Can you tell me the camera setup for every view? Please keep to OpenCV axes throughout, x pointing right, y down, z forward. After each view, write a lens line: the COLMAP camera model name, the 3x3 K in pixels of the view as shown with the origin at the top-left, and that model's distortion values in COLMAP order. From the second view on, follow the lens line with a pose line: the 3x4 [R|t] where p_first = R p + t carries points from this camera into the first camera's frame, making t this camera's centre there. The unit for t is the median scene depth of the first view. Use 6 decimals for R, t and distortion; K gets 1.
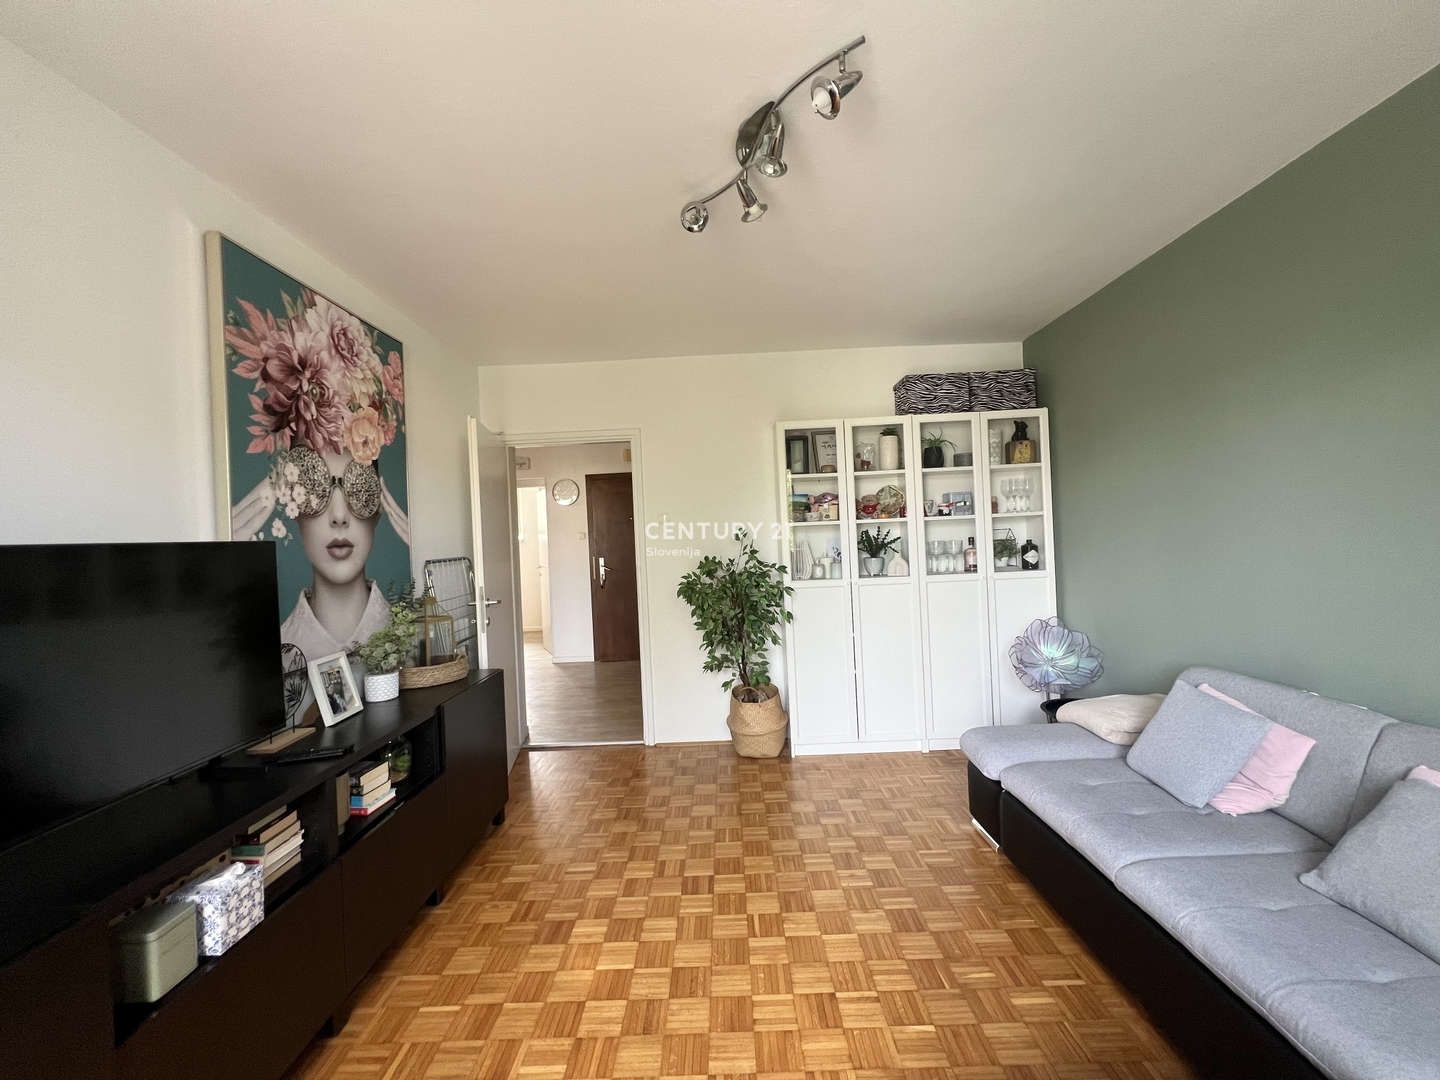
lens RADIAL K [[575.7, 0, 715.5], [0, 575.7, 538.2], [0, 0, 1]] dist [-0.000759, 0.000417]
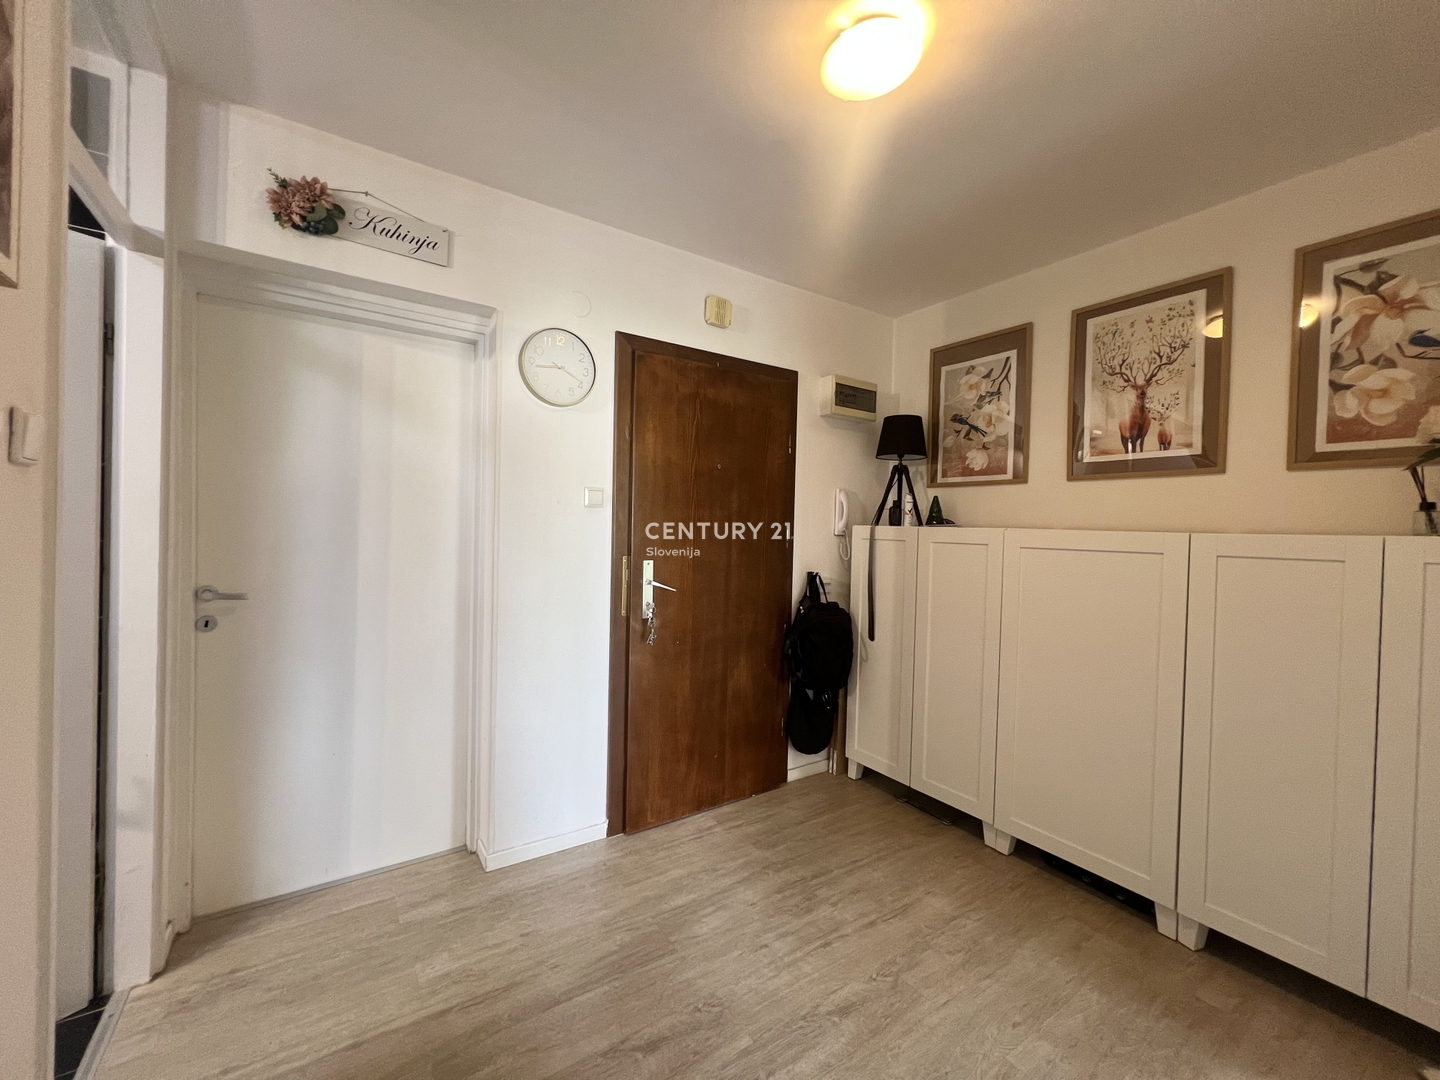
lens RADIAL K [[575.7, 0, 710.9], [0, 575.7, 533.1], [0, 0, 1]] dist [-0.000759, 0.000417]
pose [[0.815952, 0.053441, 0.575645, -1.059580], [-0.055767, 0.998351, -0.013637, 0.053804], [-0.575424, -0.020975, 0.817586, 1.860408]]
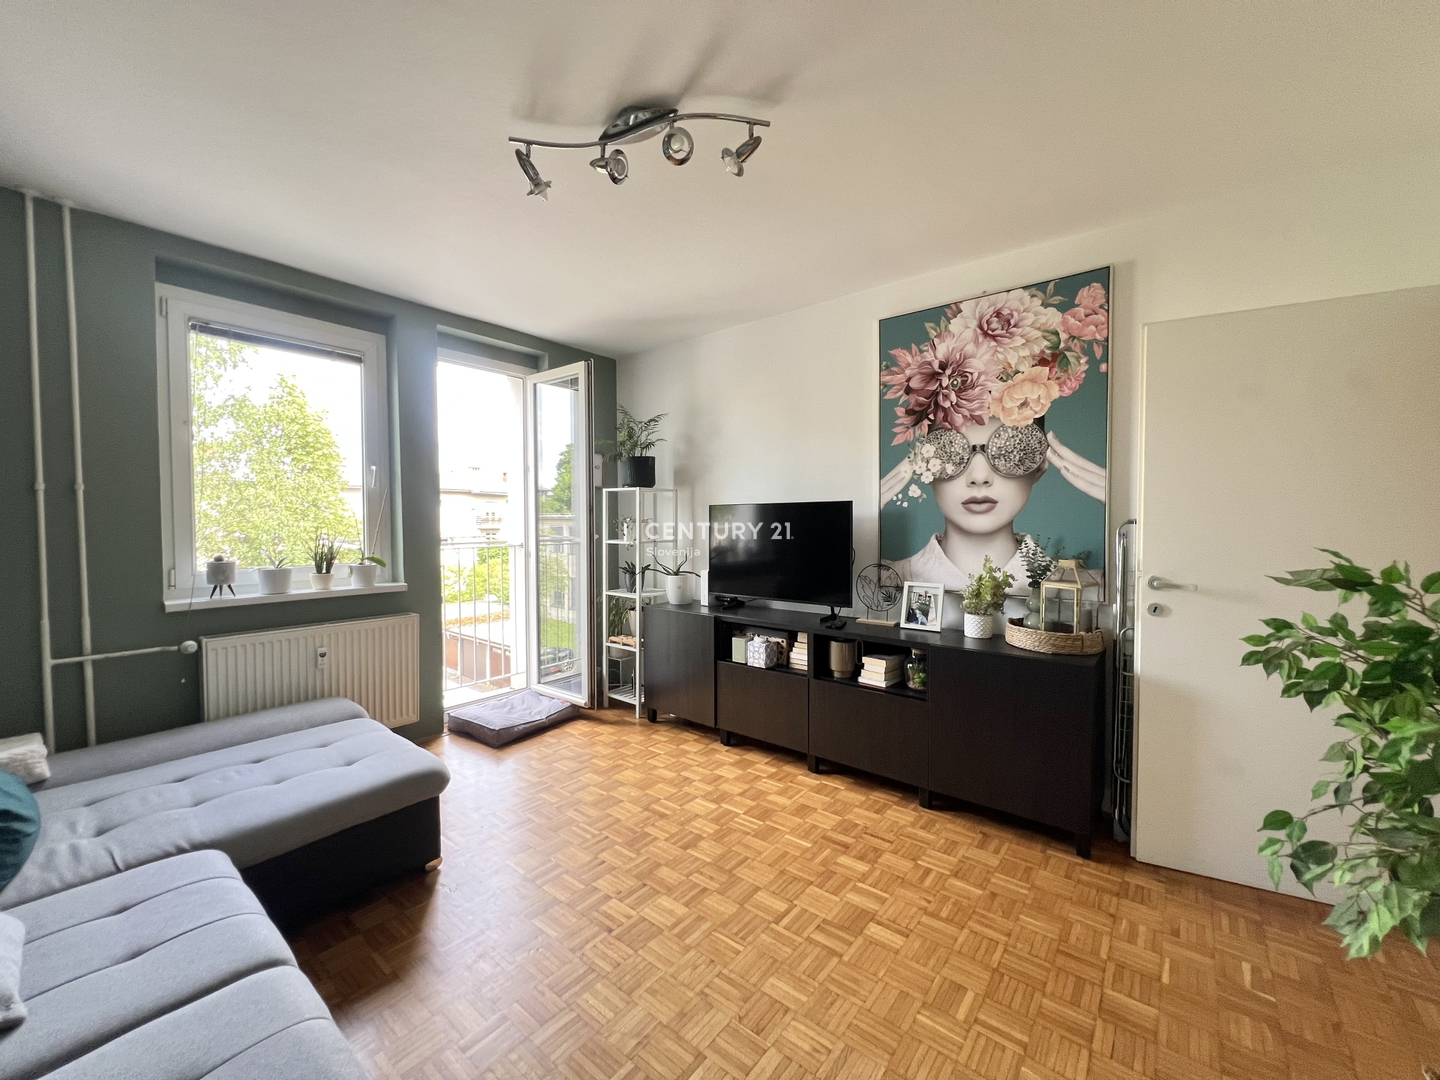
lens RADIAL K [[575.7, 0, 717.8], [0, 575.7, 537.1], [0, 0, 1]] dist [-0.000759, 0.000417]
pose [[-0.618195, 0.068564, -0.783029, 0.635446], [0.027742, 0.997471, 0.065438, -0.007497], [0.785535, 0.018731, -0.618534, 1.317711]]
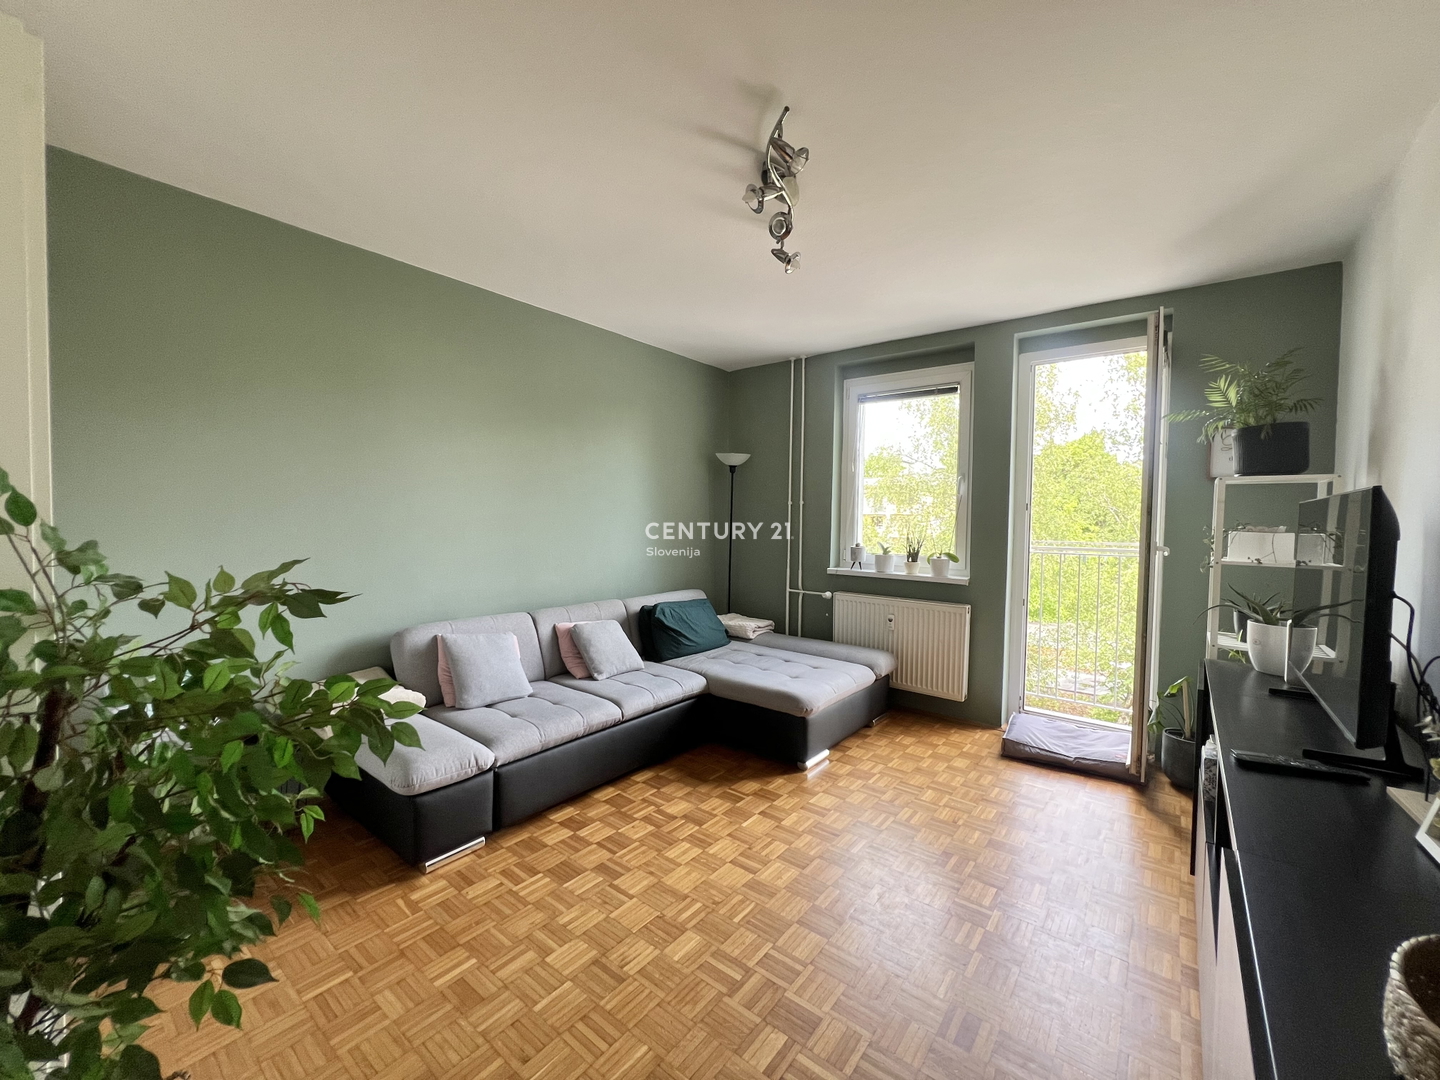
lens RADIAL K [[575.7, 0, 713.1], [0, 575.7, 538.4], [0, 0, 1]] dist [-0.000759, 0.000417]
pose [[-0.787313, 0.012694, 0.616423, -0.427403], [0.023089, 0.999694, 0.008902, 0.036332], [-0.616121, 0.021241, -0.787365, 1.532786]]
